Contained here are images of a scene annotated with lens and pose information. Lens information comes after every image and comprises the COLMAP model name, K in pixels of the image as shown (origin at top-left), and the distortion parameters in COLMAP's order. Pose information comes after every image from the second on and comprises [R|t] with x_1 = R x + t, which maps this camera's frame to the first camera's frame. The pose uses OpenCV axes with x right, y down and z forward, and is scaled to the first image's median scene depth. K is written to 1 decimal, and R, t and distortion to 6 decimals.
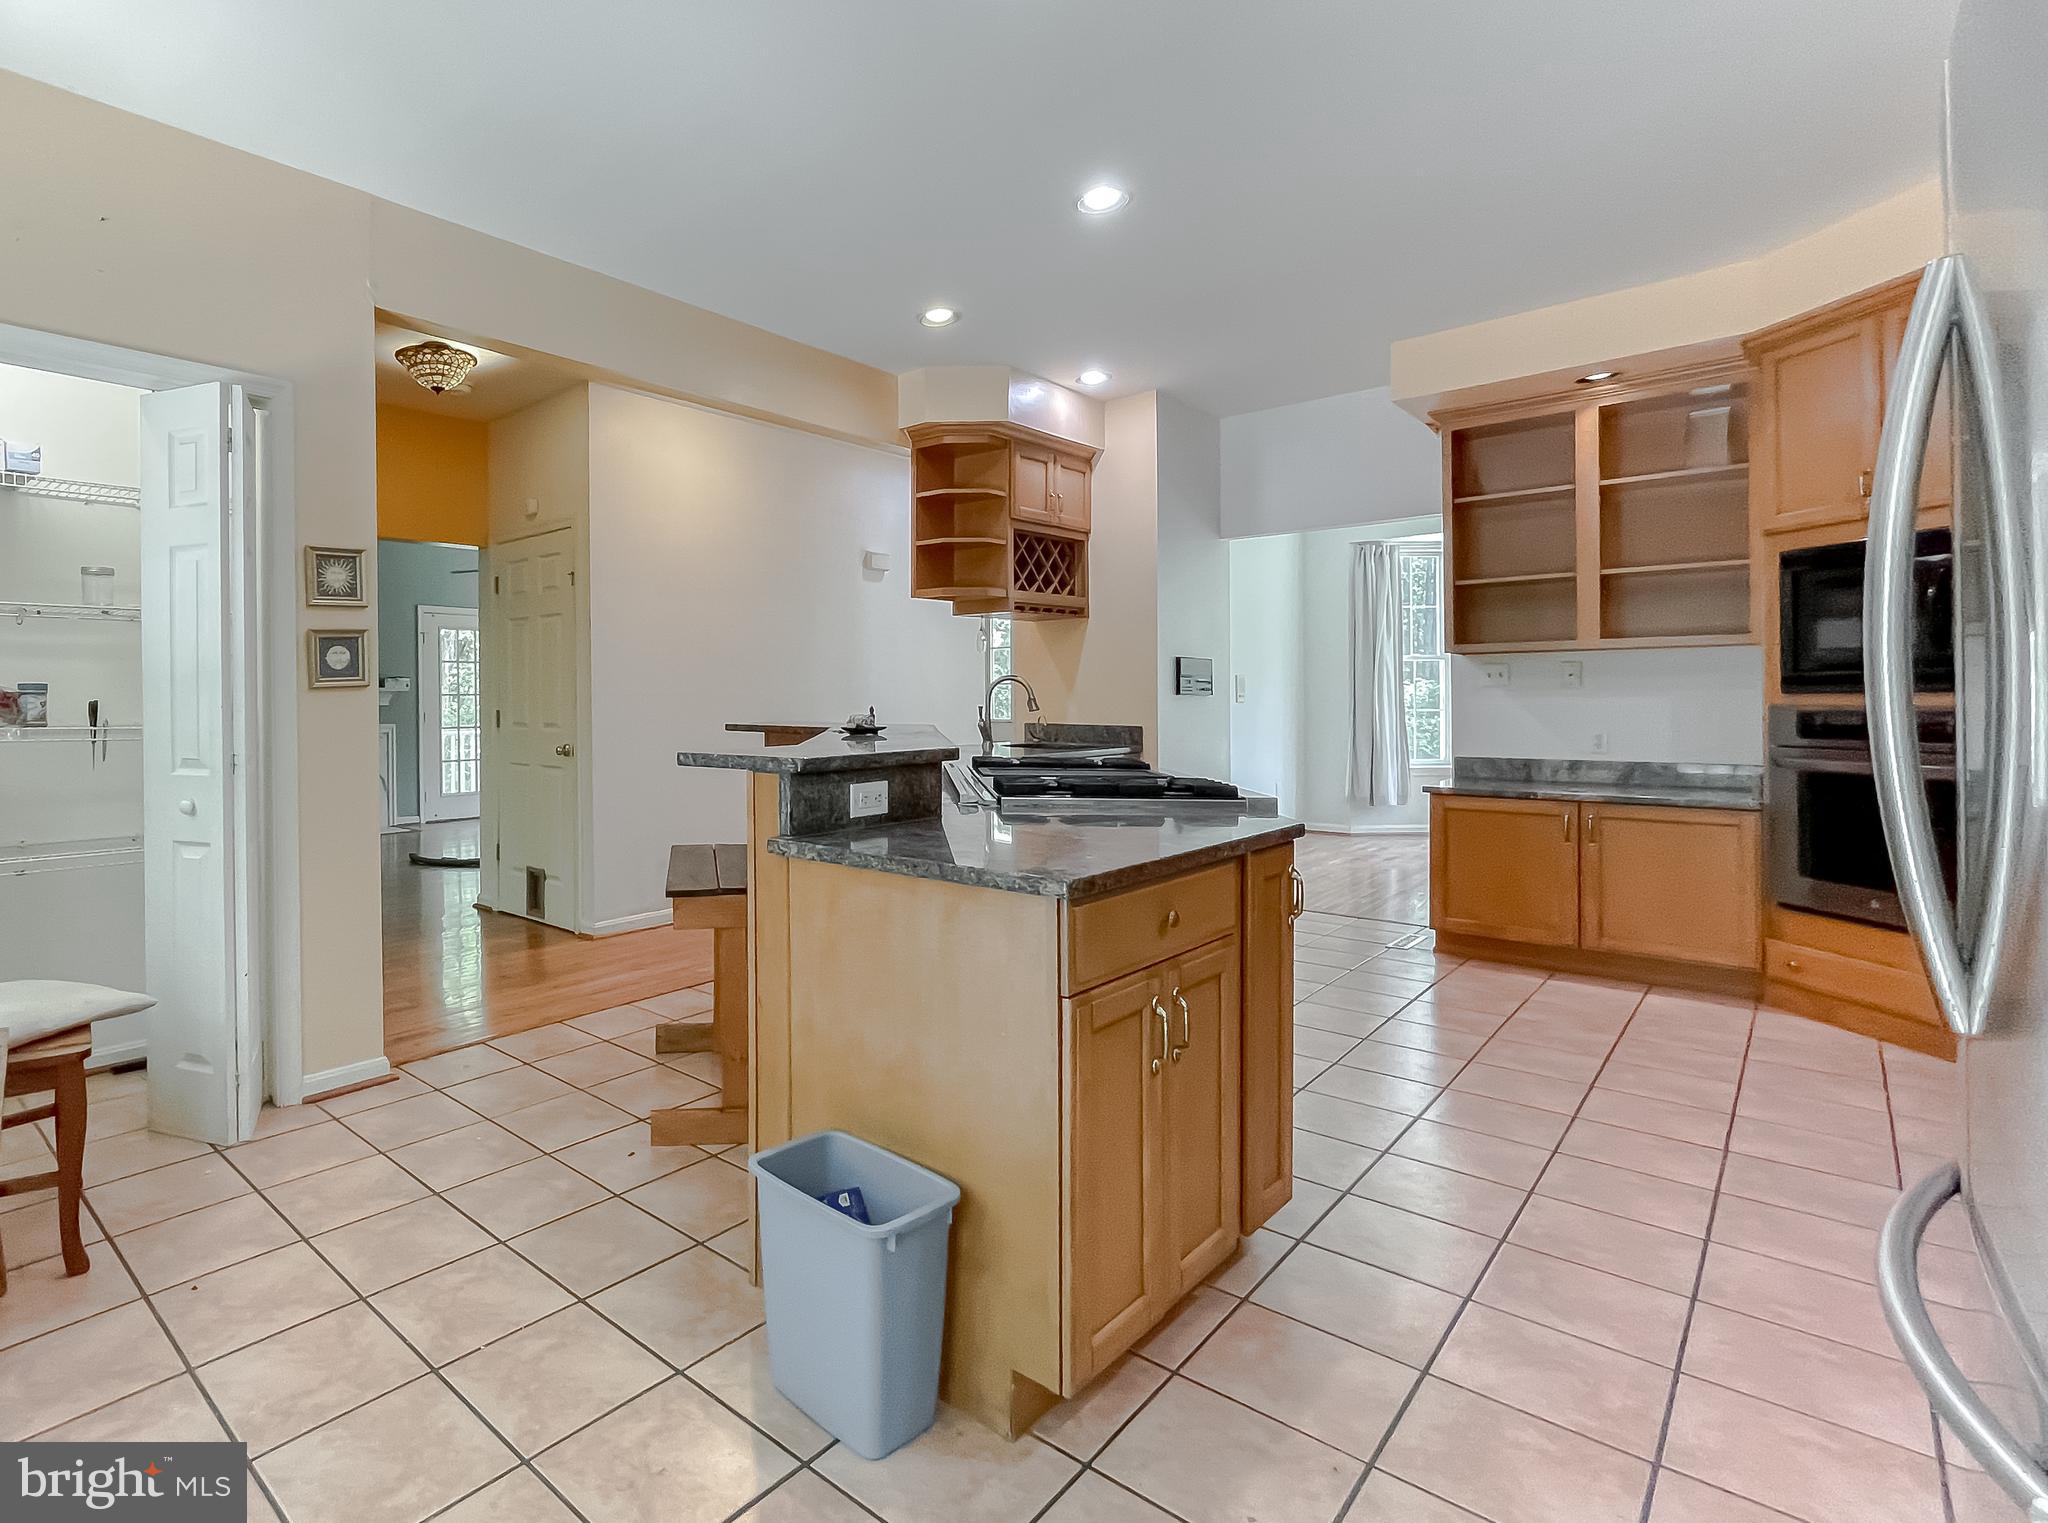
lens RADIAL K [[1025.3, 0, 786.1], [0, 1025.3, 701.0], [0, 0, 1]] dist [0.001058, 0.003254]
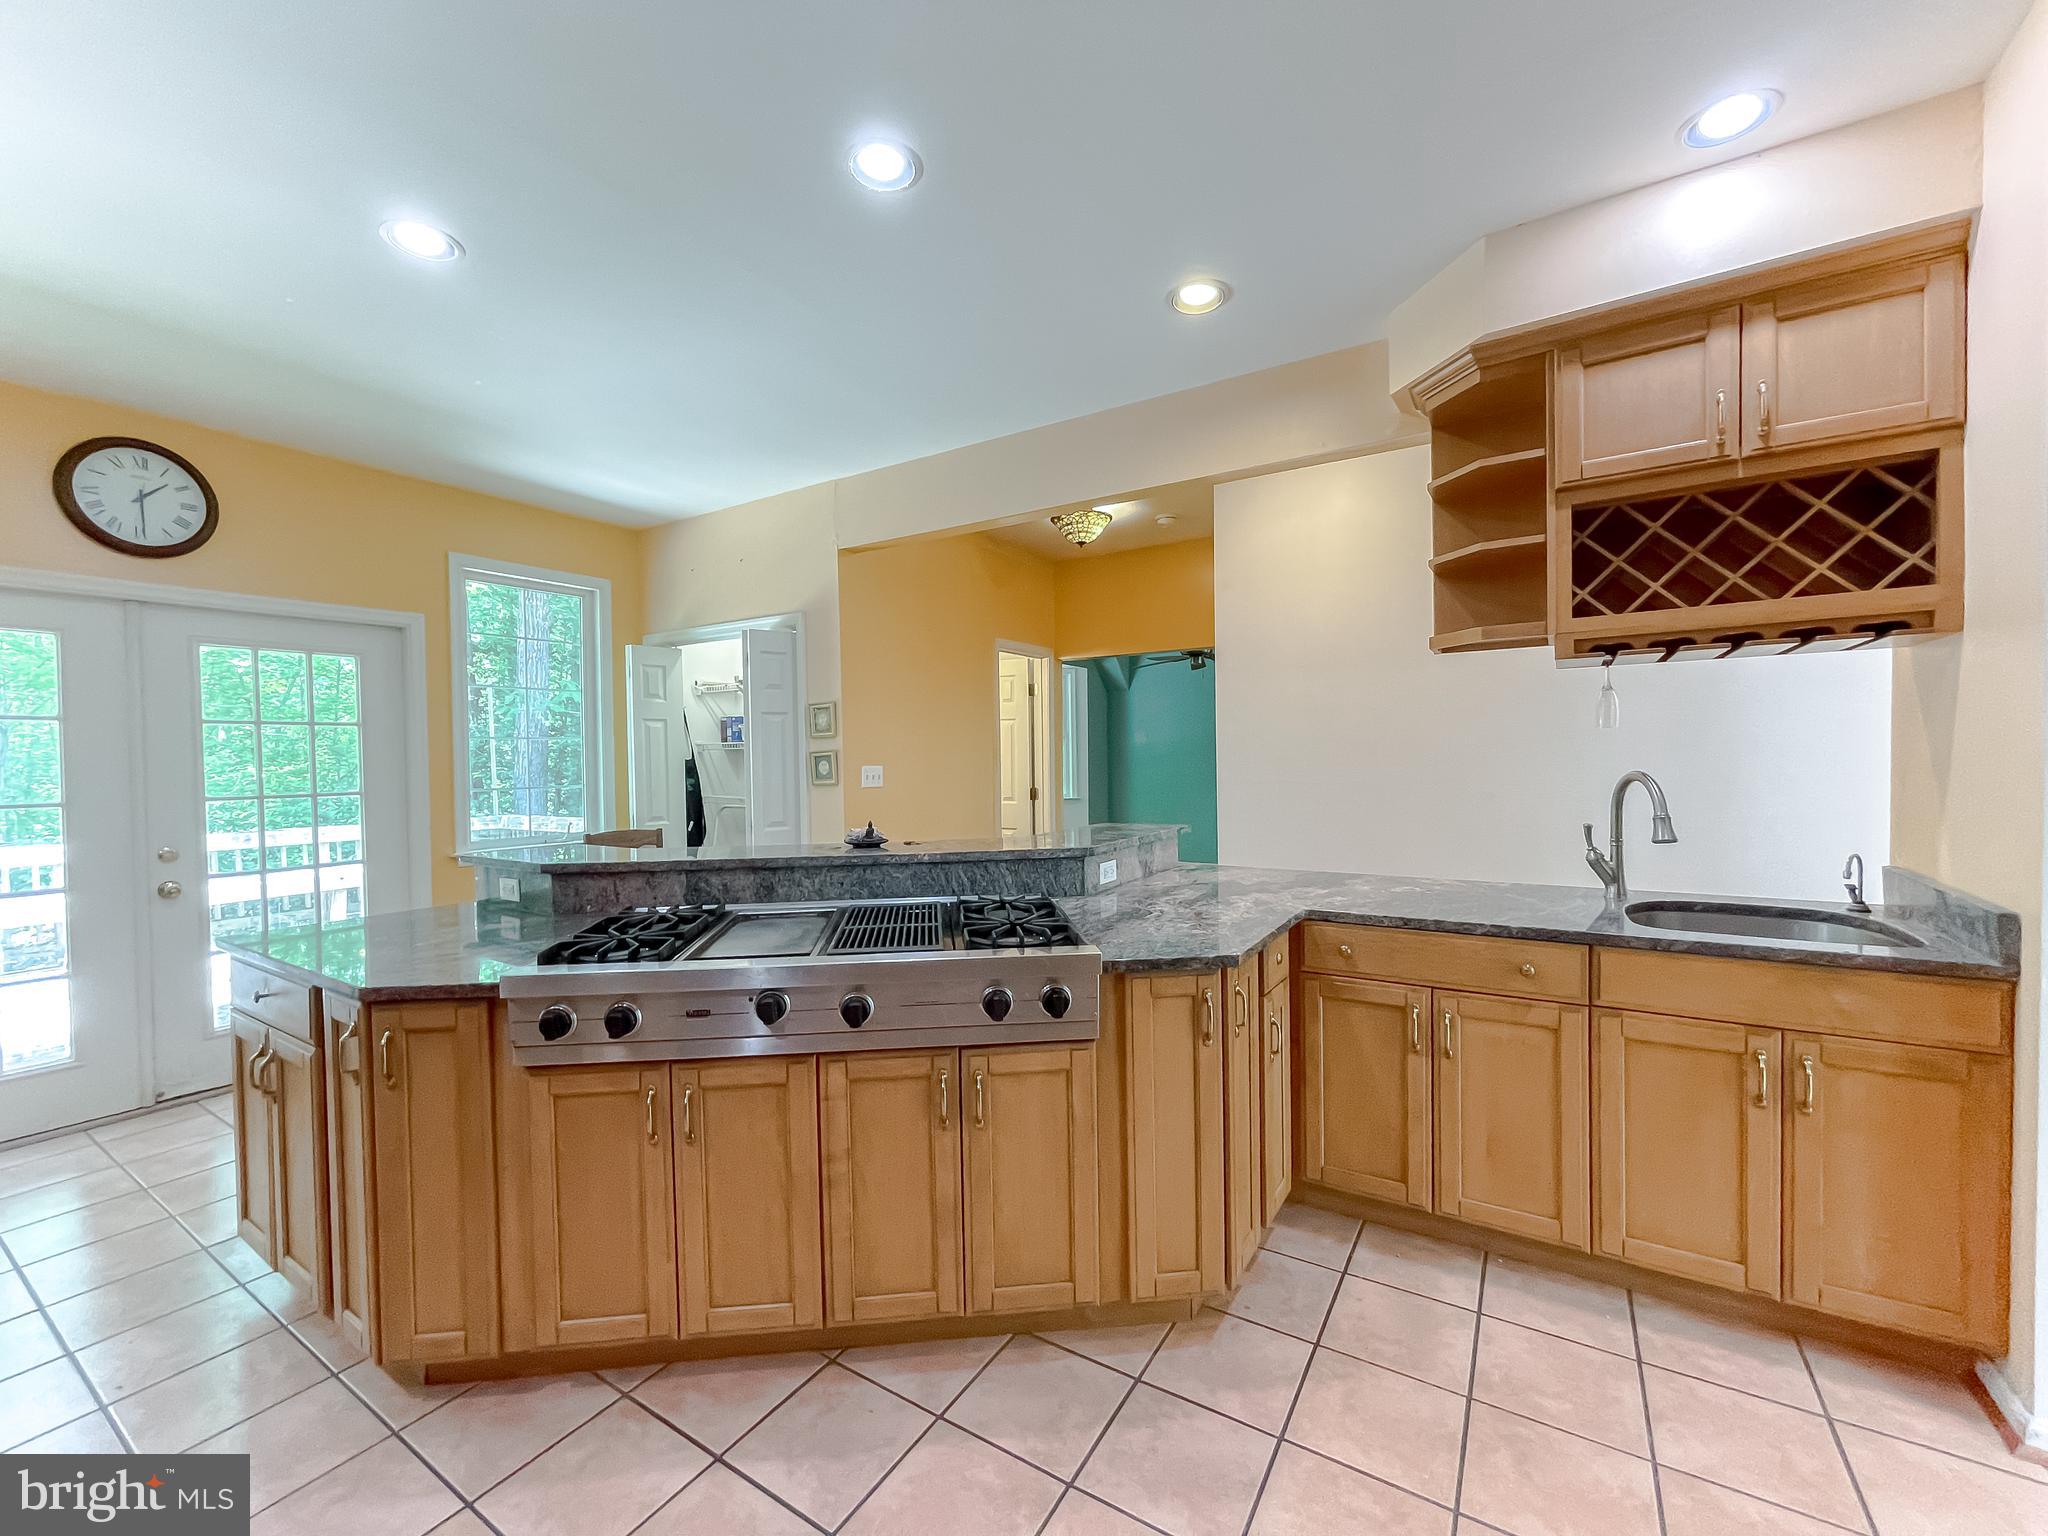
lens RADIAL K [[837.5, 0, 1028.1], [0, 837.5, 779.1], [0, 0, 1]] dist [-0.007213, 0.001133]
pose [[0.233211, 0.028190, -0.972017, 0.596102], [0.008309, 0.999485, 0.030981, -0.039270], [0.972391, -0.015302, 0.232857, 0.618603]]
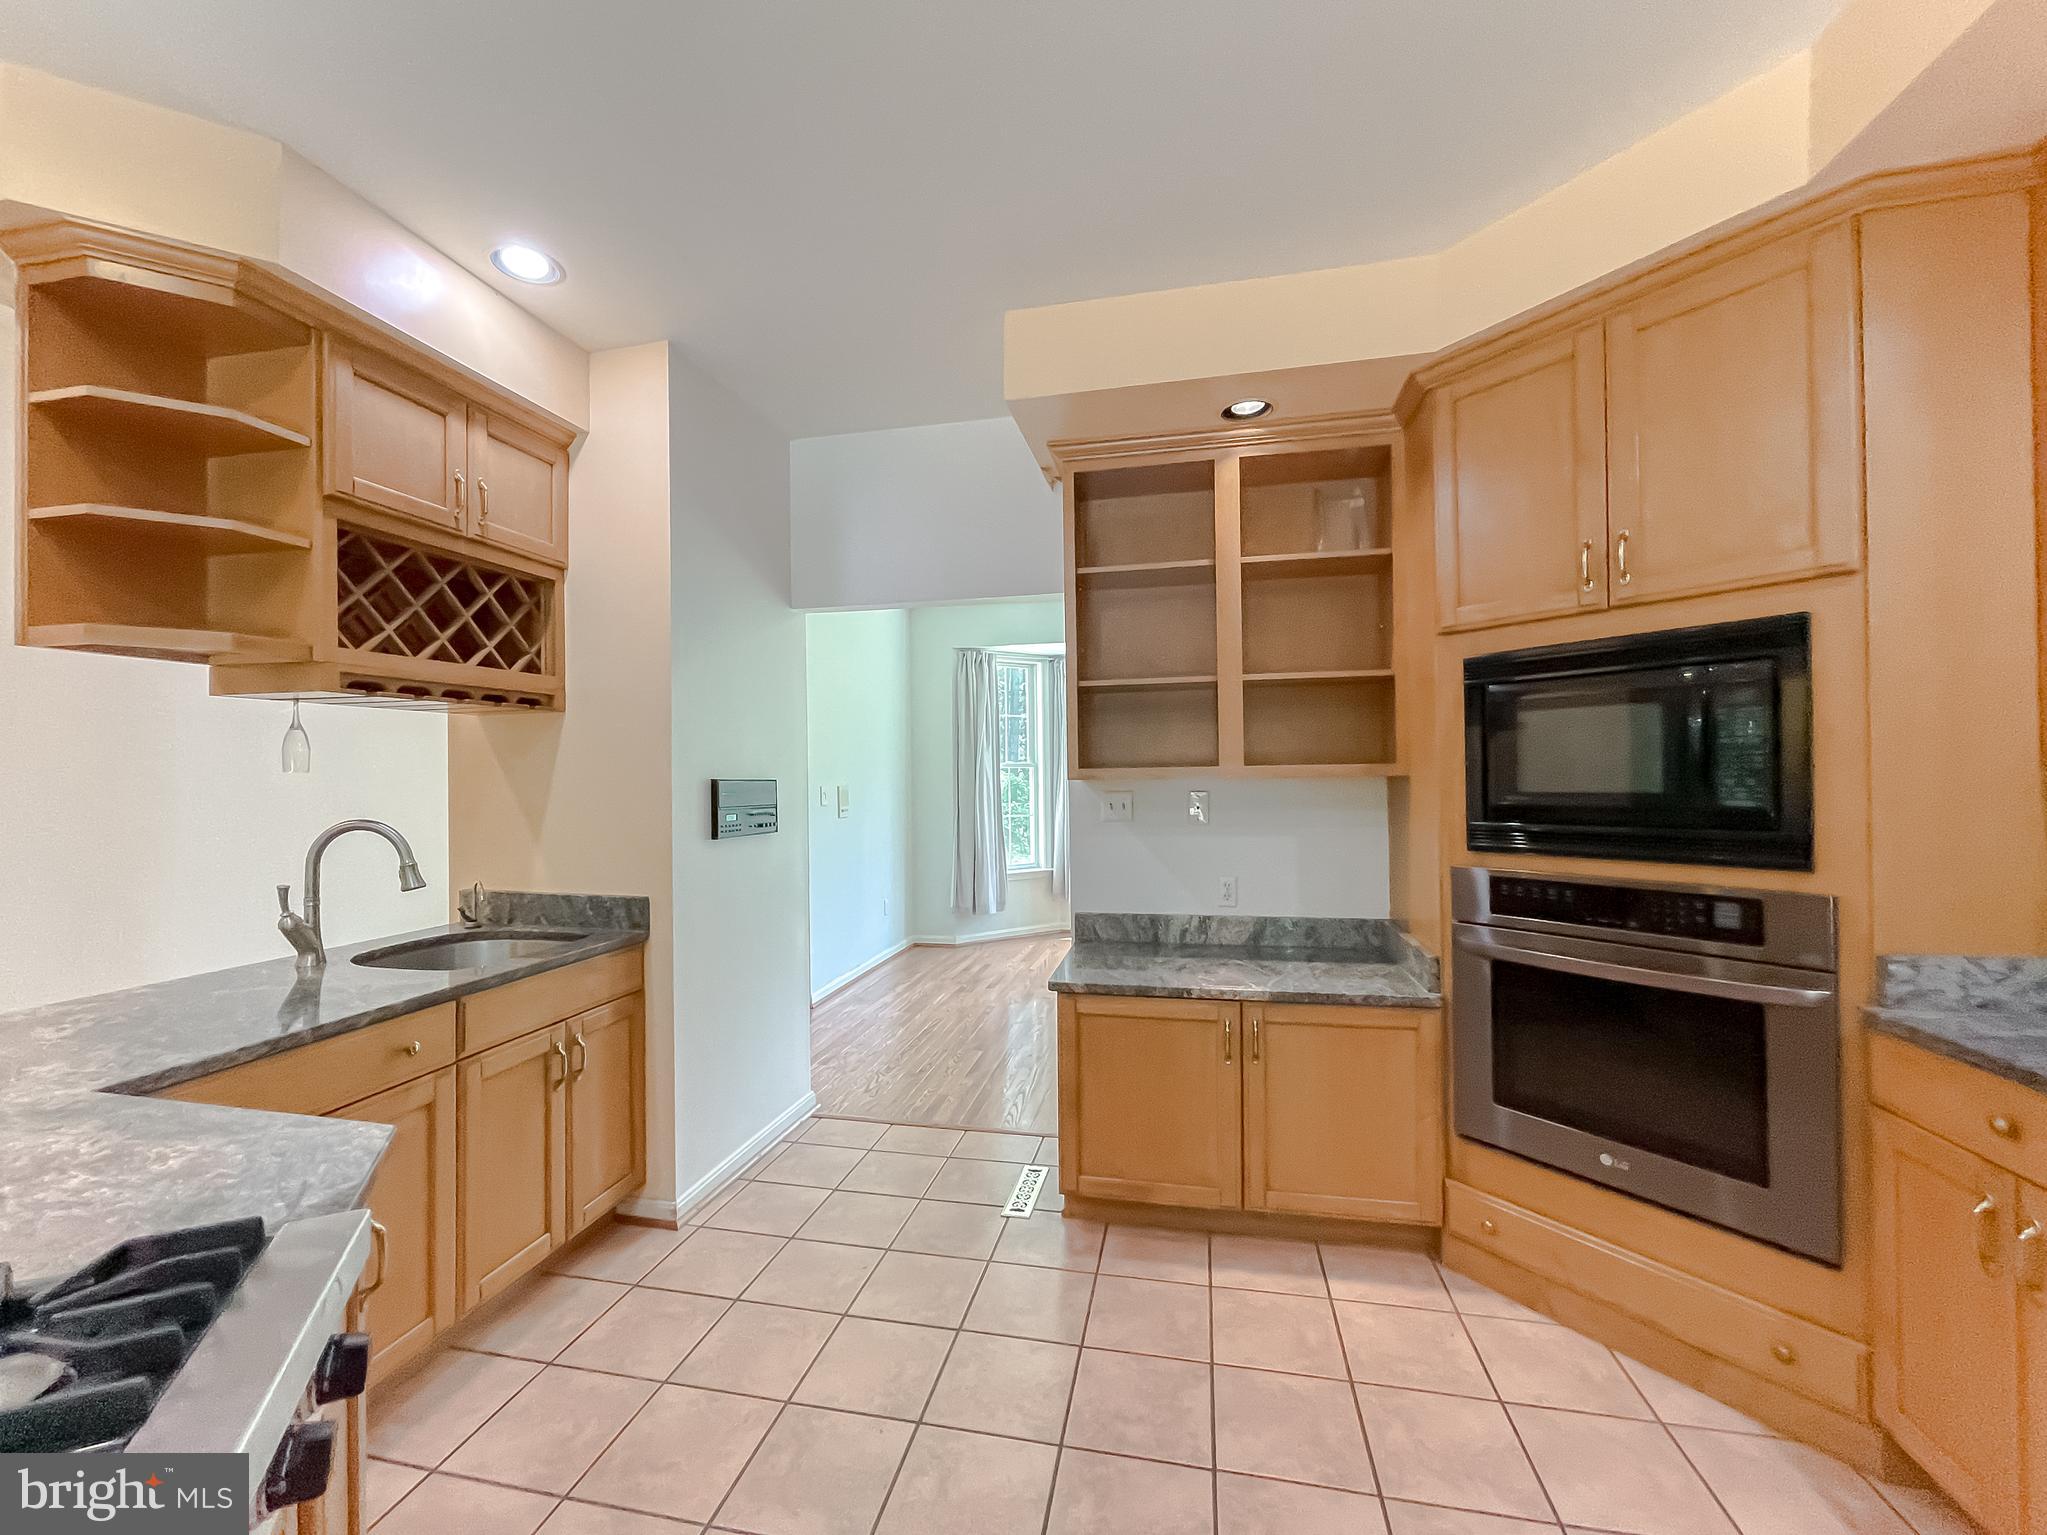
lens RADIAL K [[837.1, 0, 1010.5], [0, 837.1, 775.4], [0, 0, 1]] dist [-0.007213, 0.001133]
pose [[0.842569, -0.001309, 0.538587, 0.280974], [0.006743, 0.999944, -0.008119, -0.043621], [-0.538547, 0.010473, 0.842531, 0.508248]]
